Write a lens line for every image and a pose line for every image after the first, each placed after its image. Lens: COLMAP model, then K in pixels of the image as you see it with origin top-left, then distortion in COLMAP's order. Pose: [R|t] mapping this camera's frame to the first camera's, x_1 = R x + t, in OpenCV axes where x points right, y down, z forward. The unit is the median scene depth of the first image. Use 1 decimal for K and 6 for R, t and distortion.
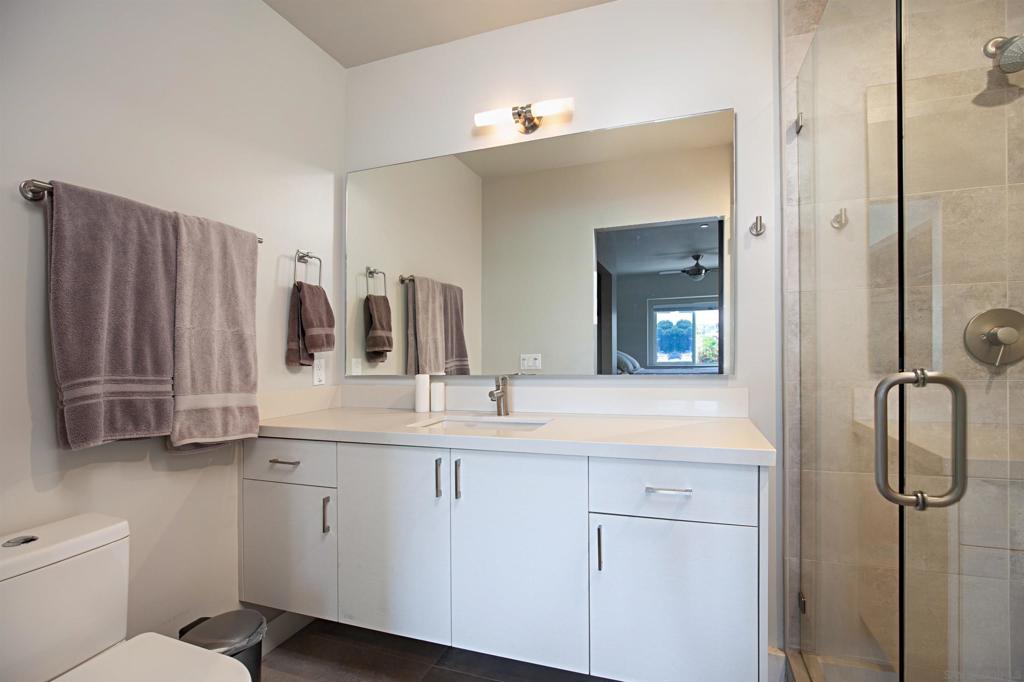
lens RADIAL K [[475.8, 0, 507.4], [0, 475.8, 341.6], [0, 0, 1]] dist [-0.029541, 0.008097]
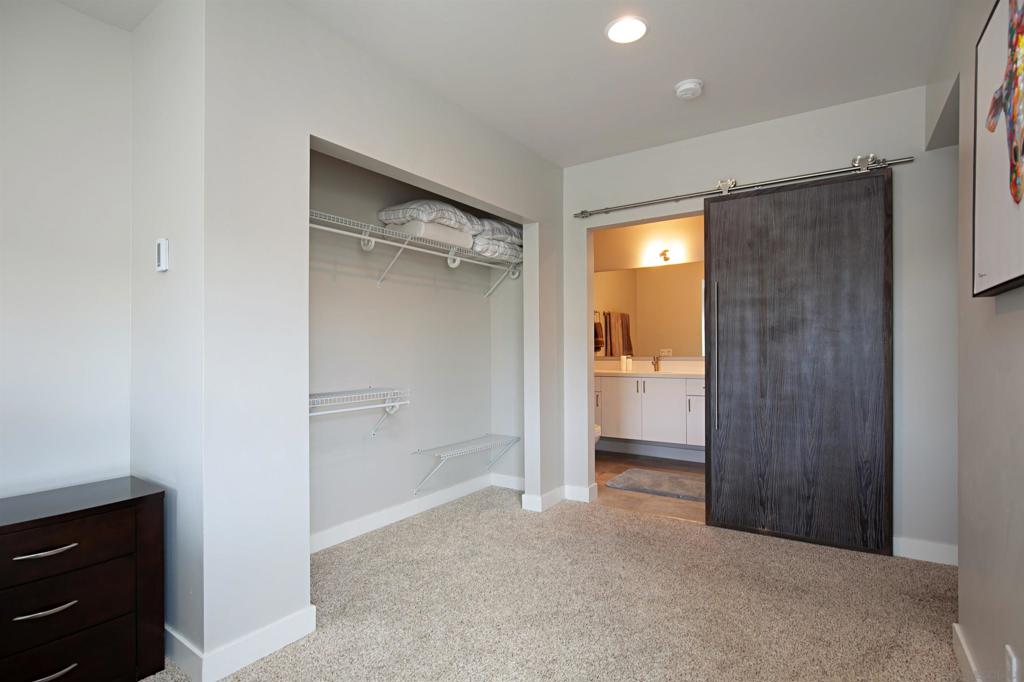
lens RADIAL K [[496.2, 0, 512.0], [0, 496.2, 341.0], [0, 0, 1]] dist [-0.004075, -0.000060]
pose [[0.970041, 0.003308, -0.242919, -0.089503], [-0.001382, 0.999966, 0.008097, -0.025793], [0.242938, -0.007519, 0.970013, -1.392216]]
